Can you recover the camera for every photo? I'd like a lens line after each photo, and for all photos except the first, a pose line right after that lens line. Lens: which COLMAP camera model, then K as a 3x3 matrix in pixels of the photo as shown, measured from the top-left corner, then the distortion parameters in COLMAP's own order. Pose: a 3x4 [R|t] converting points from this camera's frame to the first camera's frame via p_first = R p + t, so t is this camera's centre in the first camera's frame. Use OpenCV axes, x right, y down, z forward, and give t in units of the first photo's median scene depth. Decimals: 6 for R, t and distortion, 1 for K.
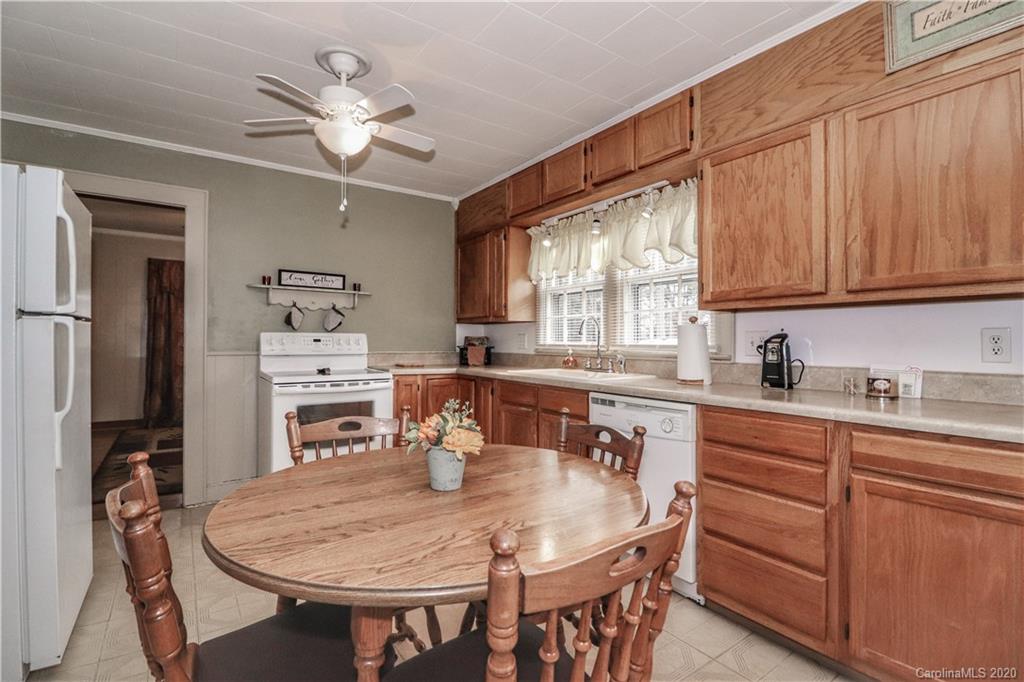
lens RADIAL K [[497.6, 0, 516.7], [0, 497.6, 340.7], [0, 0, 1]] dist [-0.004592, -0.009791]
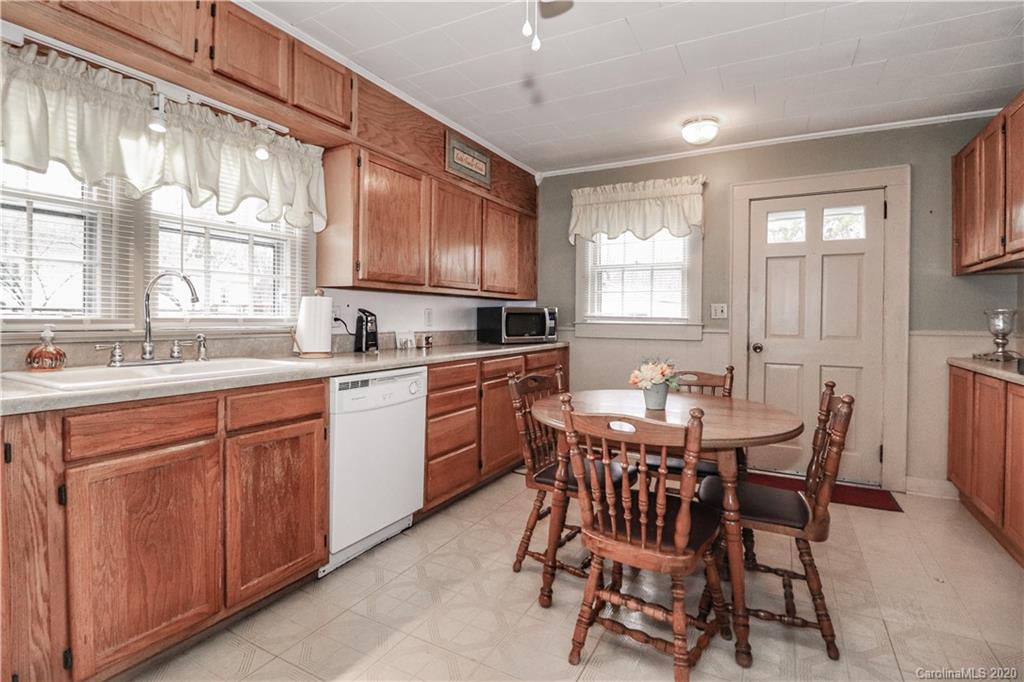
lens RADIAL K [[497.6, 0, 500.9], [0, 497.6, 325.9], [0, 0, 1]] dist [-0.004592, -0.009791]
pose [[-0.450410, -0.023243, 0.892519, -0.643465], [-0.010224, 0.999730, 0.020876, -0.000413], [-0.892763, 0.000278, -0.450526, 1.049230]]
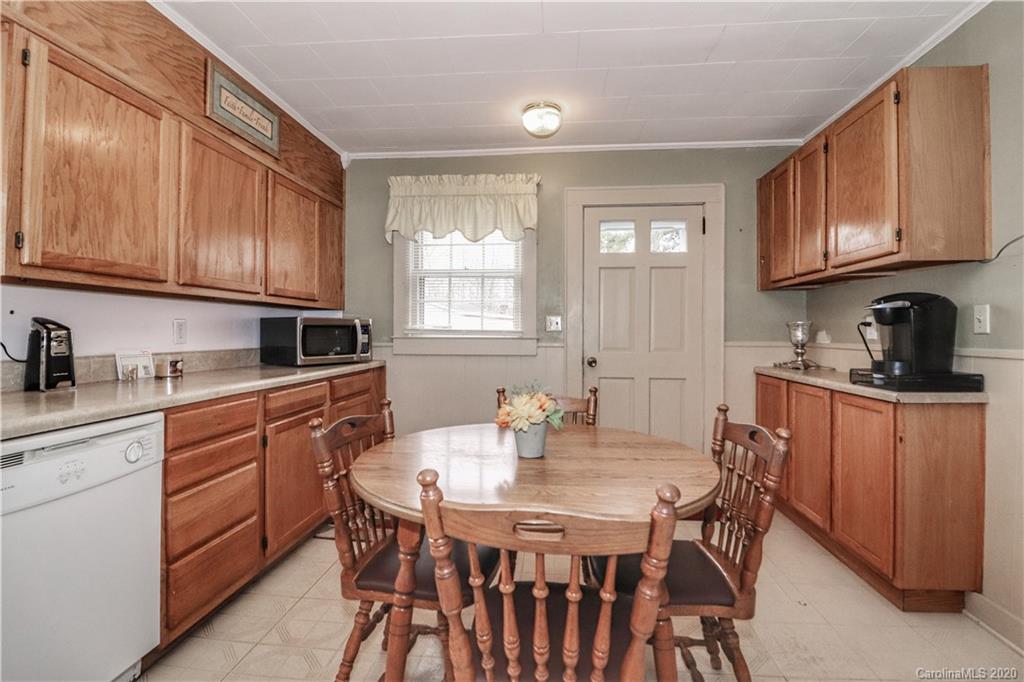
lens RADIAL K [[497.6, 0, 524.0], [0, 497.6, 330.5], [0, 0, 1]] dist [-0.004592, -0.009791]
pose [[-0.783177, -0.005128, 0.621778, -0.421848], [-0.006817, 0.999977, -0.000340, 0.000430], [-0.621762, -0.004505, -0.783194, 0.939118]]
